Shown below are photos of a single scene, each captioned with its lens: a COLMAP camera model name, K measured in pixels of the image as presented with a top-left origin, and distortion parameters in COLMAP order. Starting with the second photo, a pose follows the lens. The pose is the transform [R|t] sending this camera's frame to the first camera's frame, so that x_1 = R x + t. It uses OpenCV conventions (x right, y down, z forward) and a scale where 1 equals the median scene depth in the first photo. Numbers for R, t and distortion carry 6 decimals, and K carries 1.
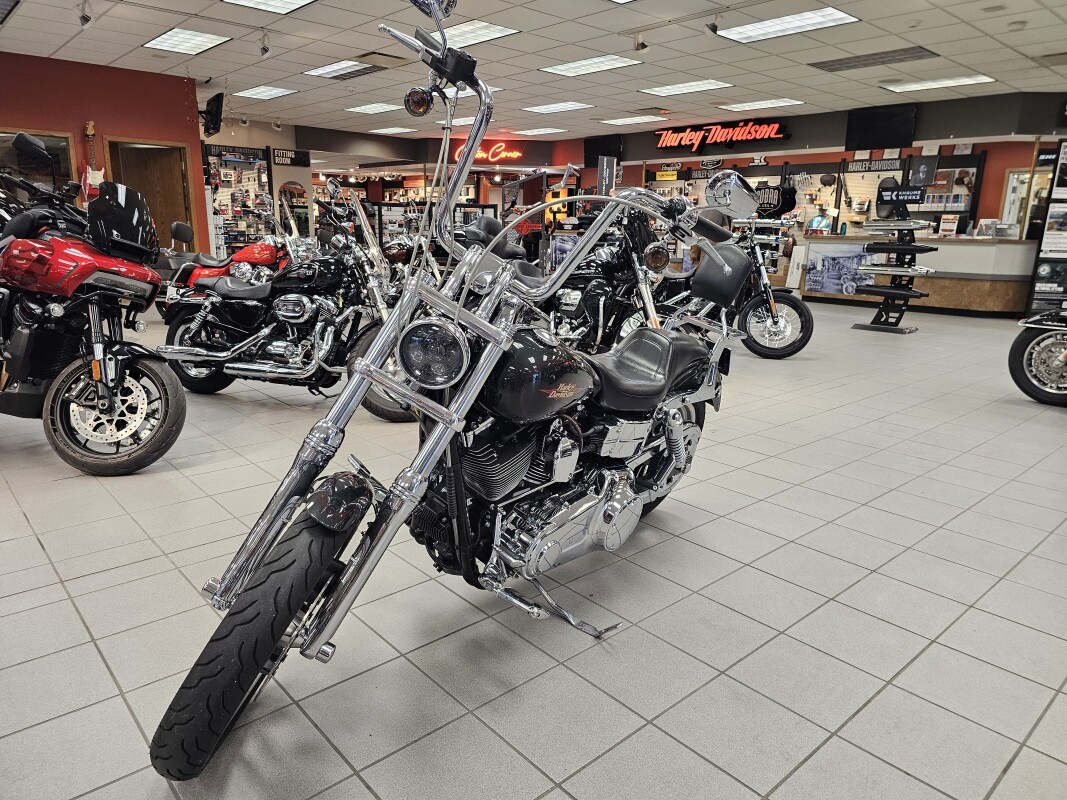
lens RADIAL K [[704.2, 0, 521.7], [0, 704.2, 400.7], [0, 0, 1]] dist [0.025060, -0.027900]
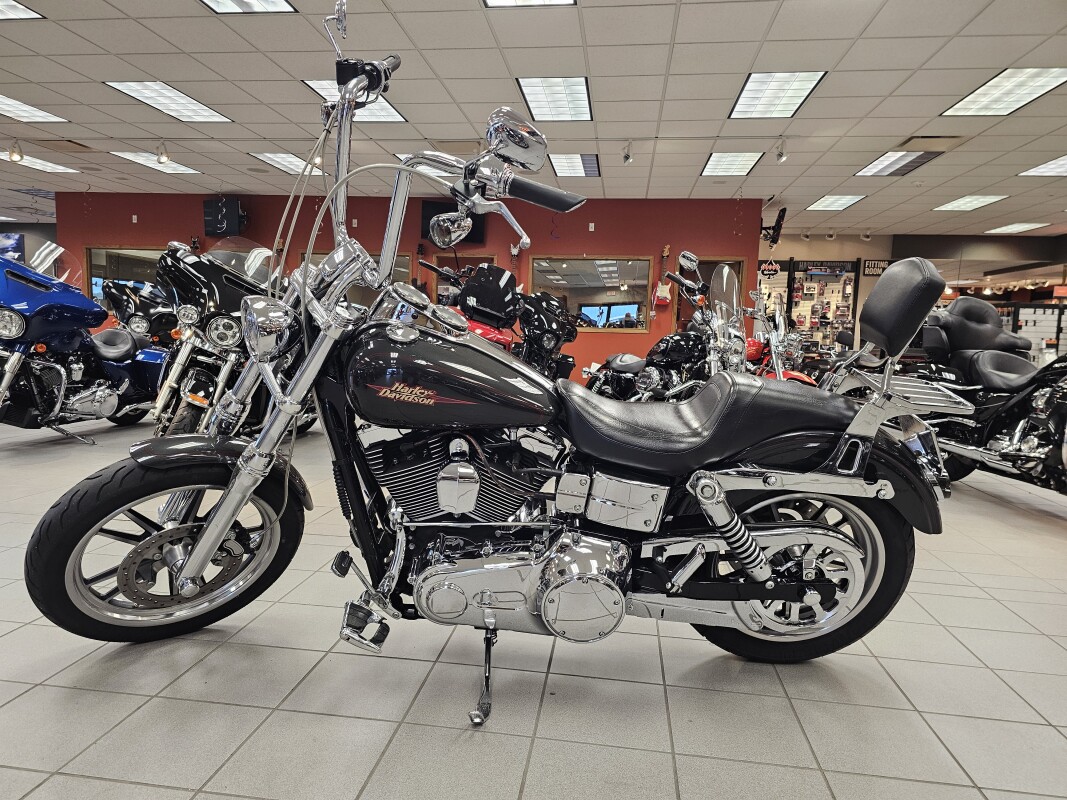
lens RADIAL K [[704.2, 0, 521.7], [0, 704.2, 400.7], [0, 0, 1]] dist [0.025060, -0.027900]
pose [[0.642013, 0.069789, -0.763511, 0.107132], [-0.200806, 0.976391, -0.079605, 0.004230], [0.739930, 0.204425, 0.640870, 0.072161]]
